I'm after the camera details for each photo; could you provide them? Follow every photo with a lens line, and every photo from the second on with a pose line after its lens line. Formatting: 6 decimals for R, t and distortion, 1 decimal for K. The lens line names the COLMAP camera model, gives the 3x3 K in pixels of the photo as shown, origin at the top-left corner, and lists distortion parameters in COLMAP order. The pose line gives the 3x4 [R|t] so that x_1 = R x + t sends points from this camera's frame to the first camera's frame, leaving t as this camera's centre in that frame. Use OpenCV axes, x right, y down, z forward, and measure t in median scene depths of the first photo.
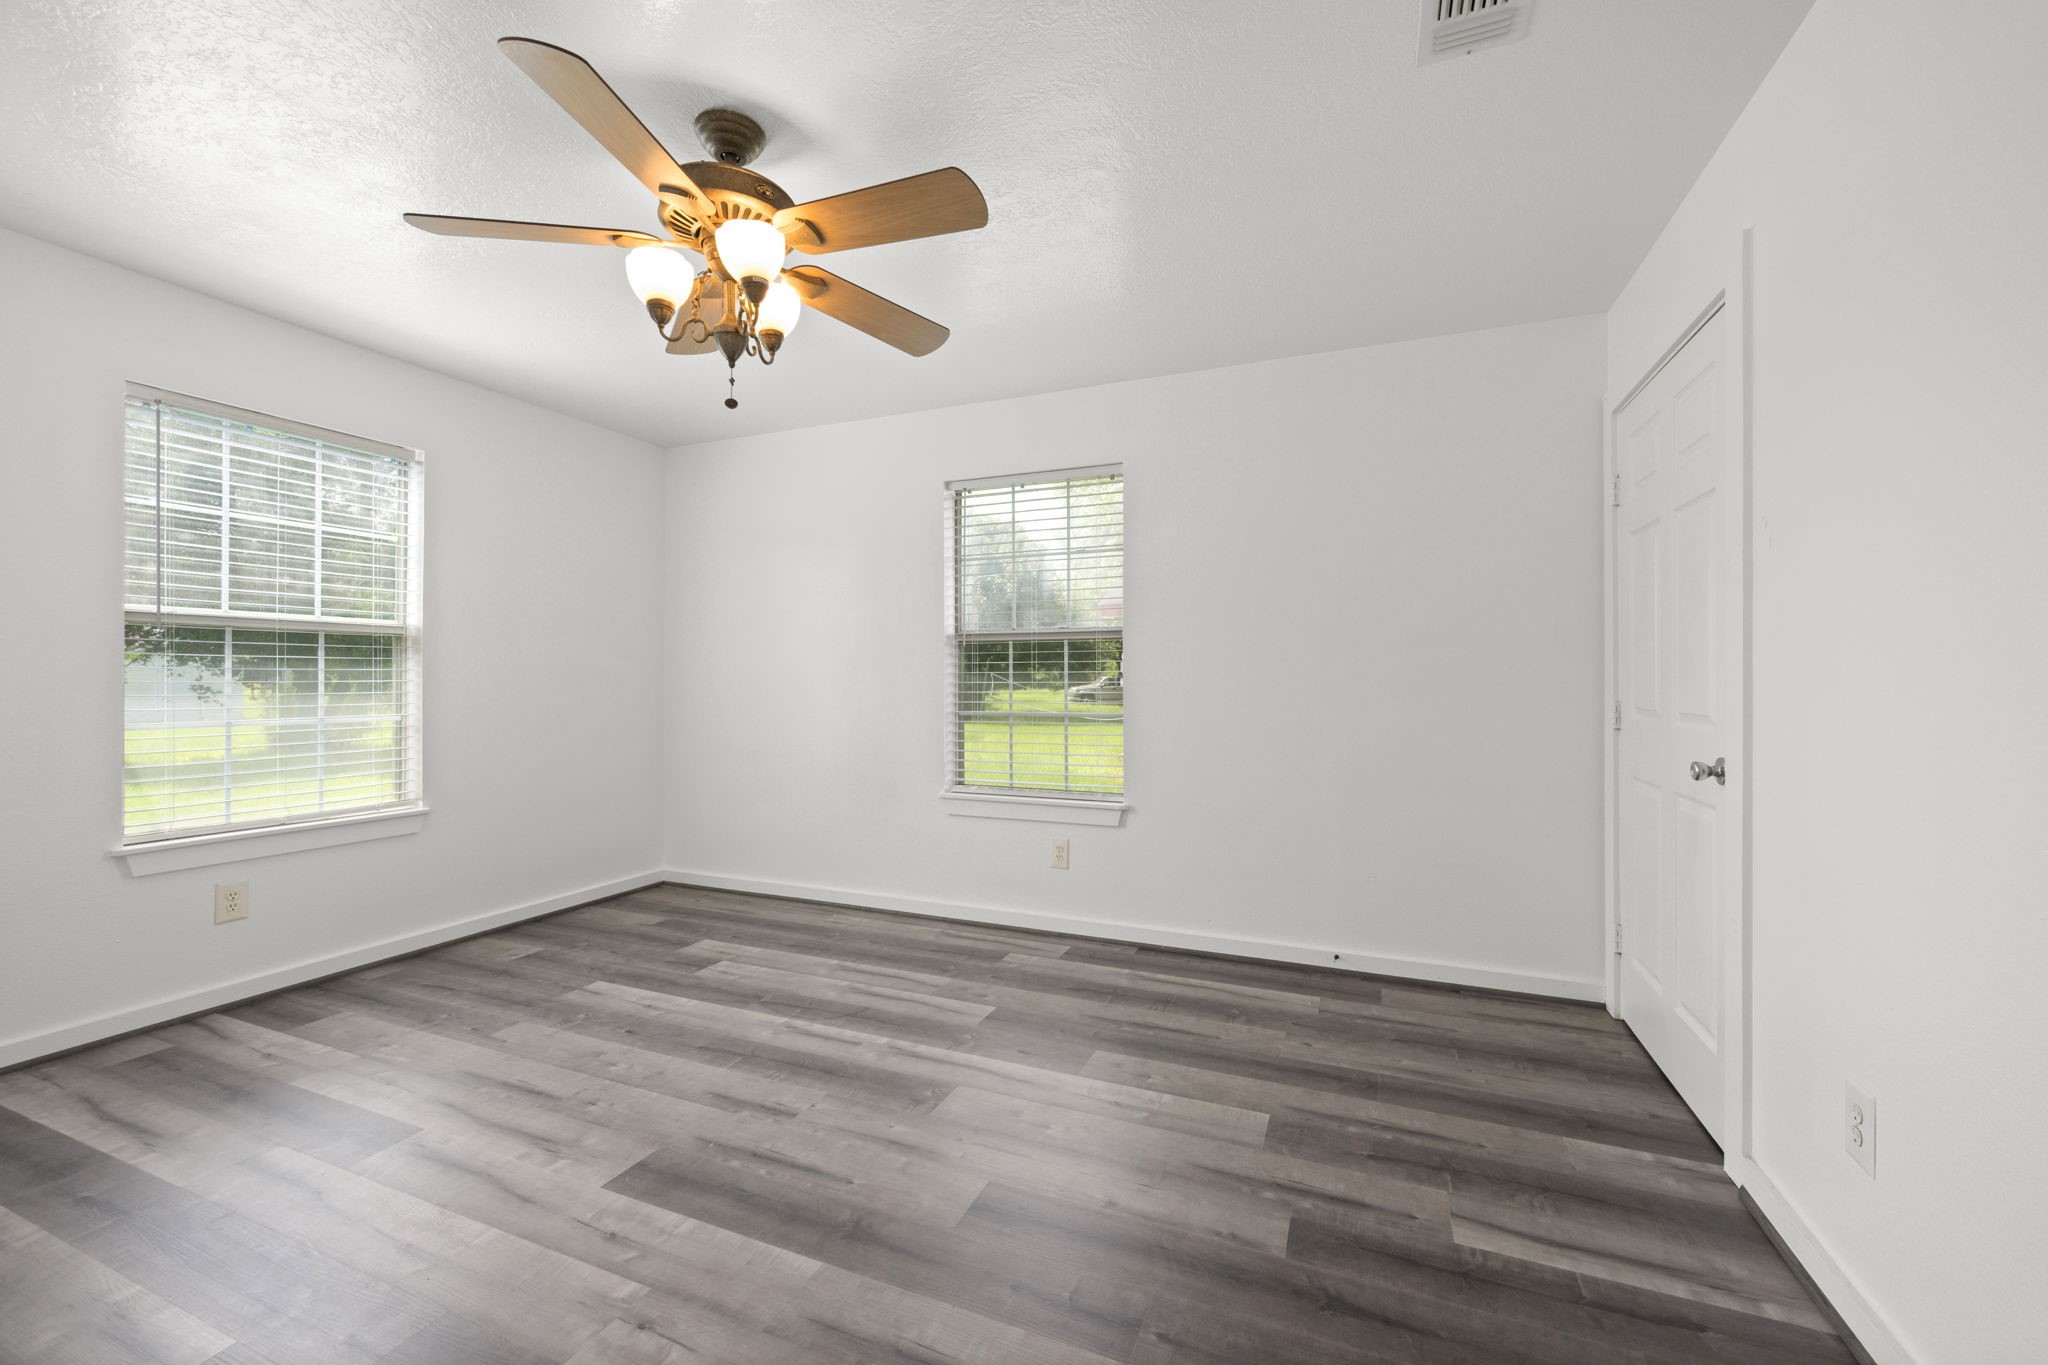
lens RADIAL K [[787.7, 0, 1037.0], [0, 787.7, 674.8], [0, 0, 1]] dist [0.007547, 0.000124]
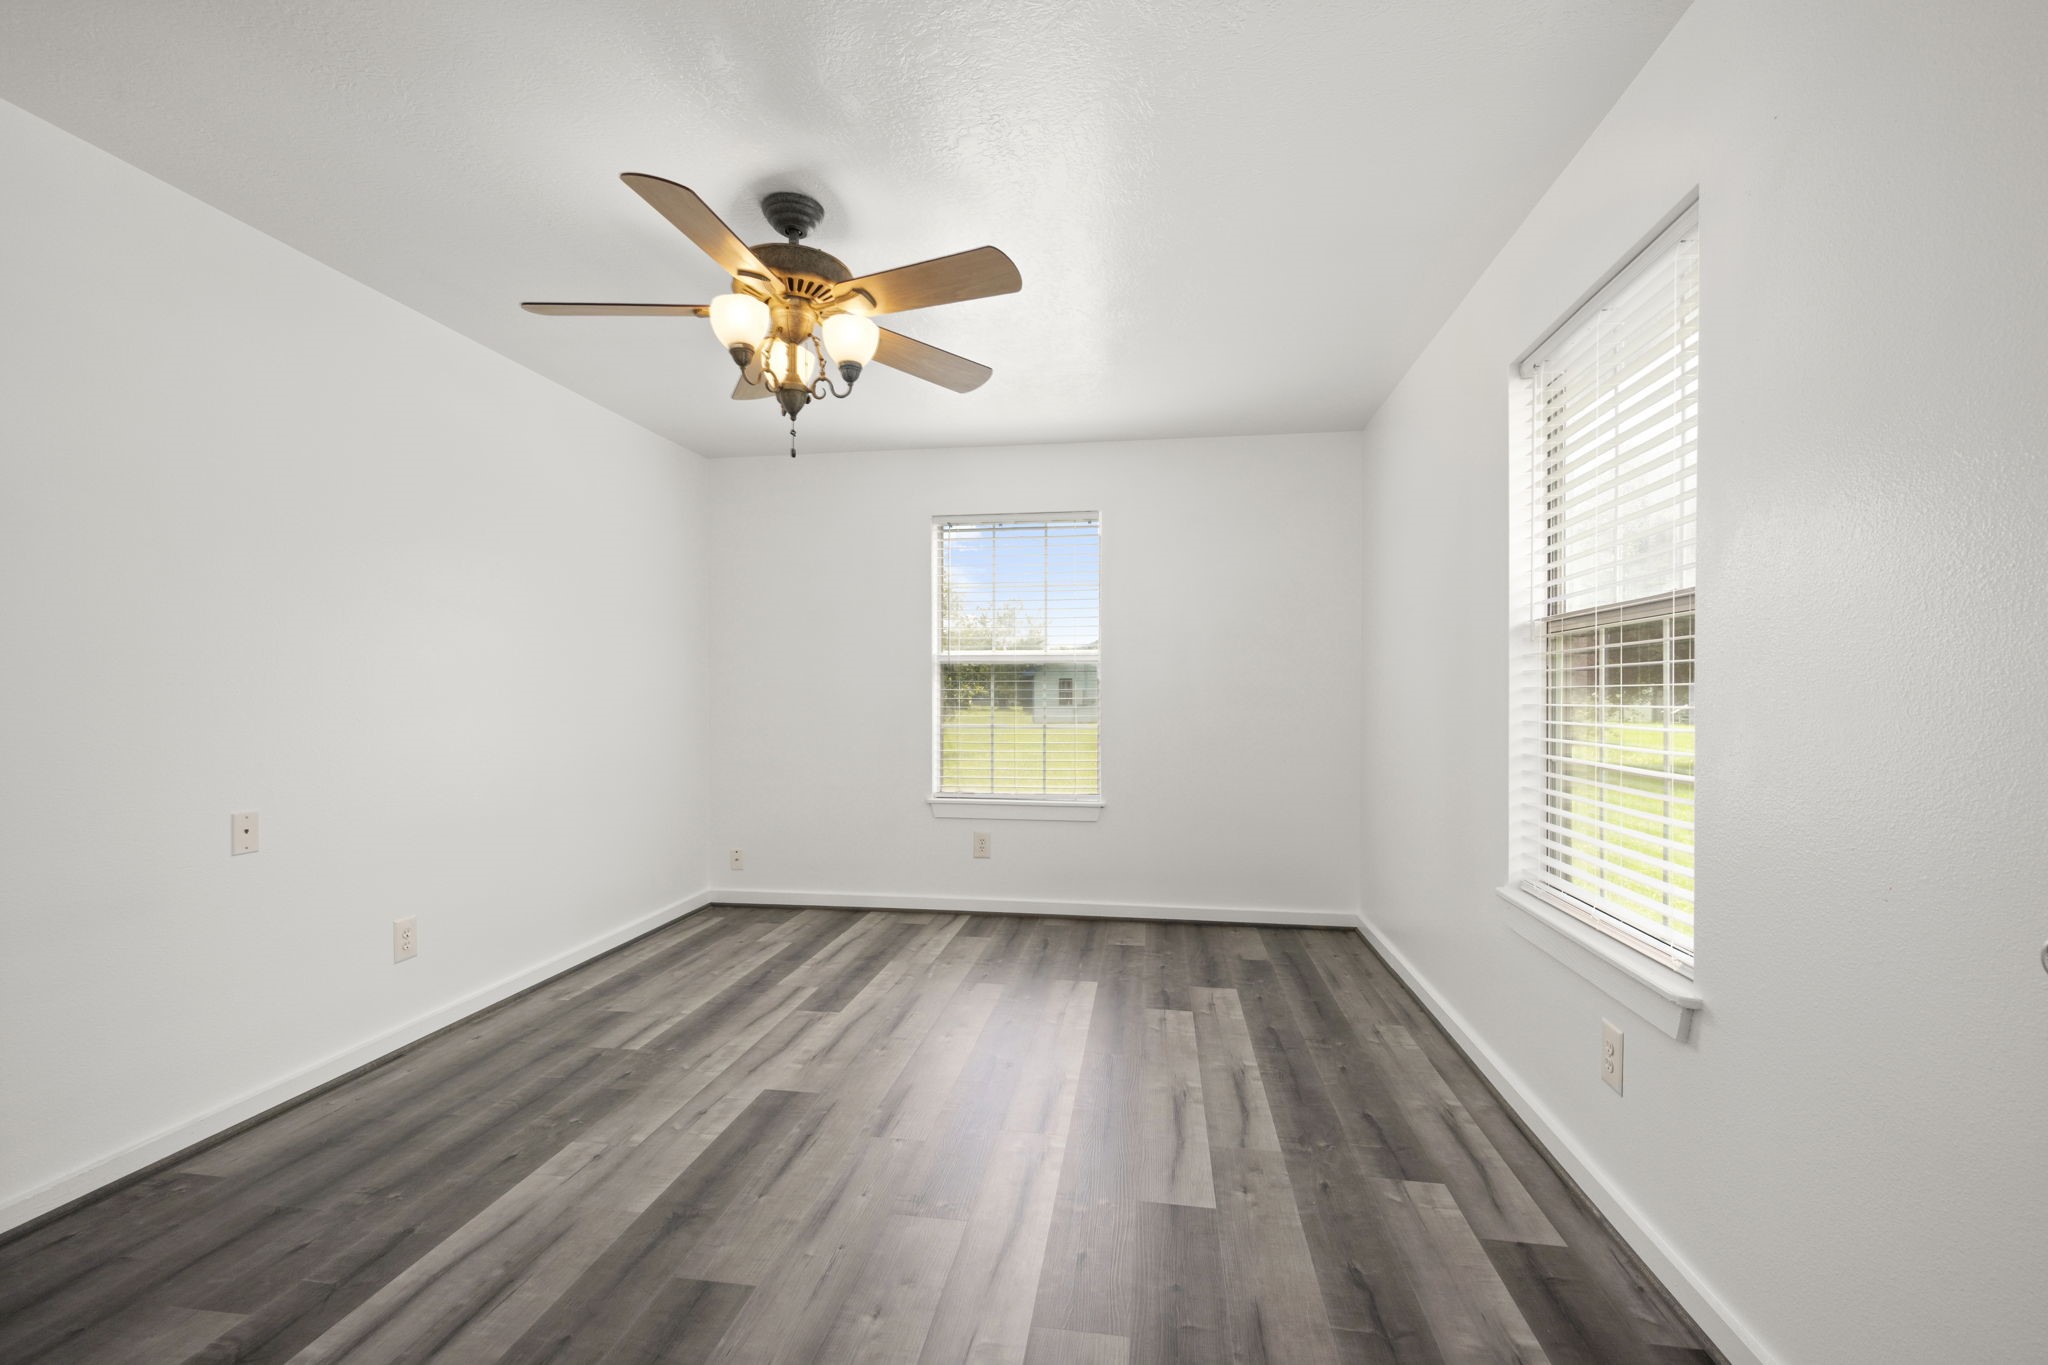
lens RADIAL K [[853.8, 0, 1010.6], [0, 853.8, 702.7], [0, 0, 1]] dist [-0.001939, 0.000145]
pose [[0.252558, 0.008785, -0.967542, 0.505112], [0.008703, 0.999898, 0.011351, -0.001587], [0.967543, -0.011287, 0.252456, 0.581815]]
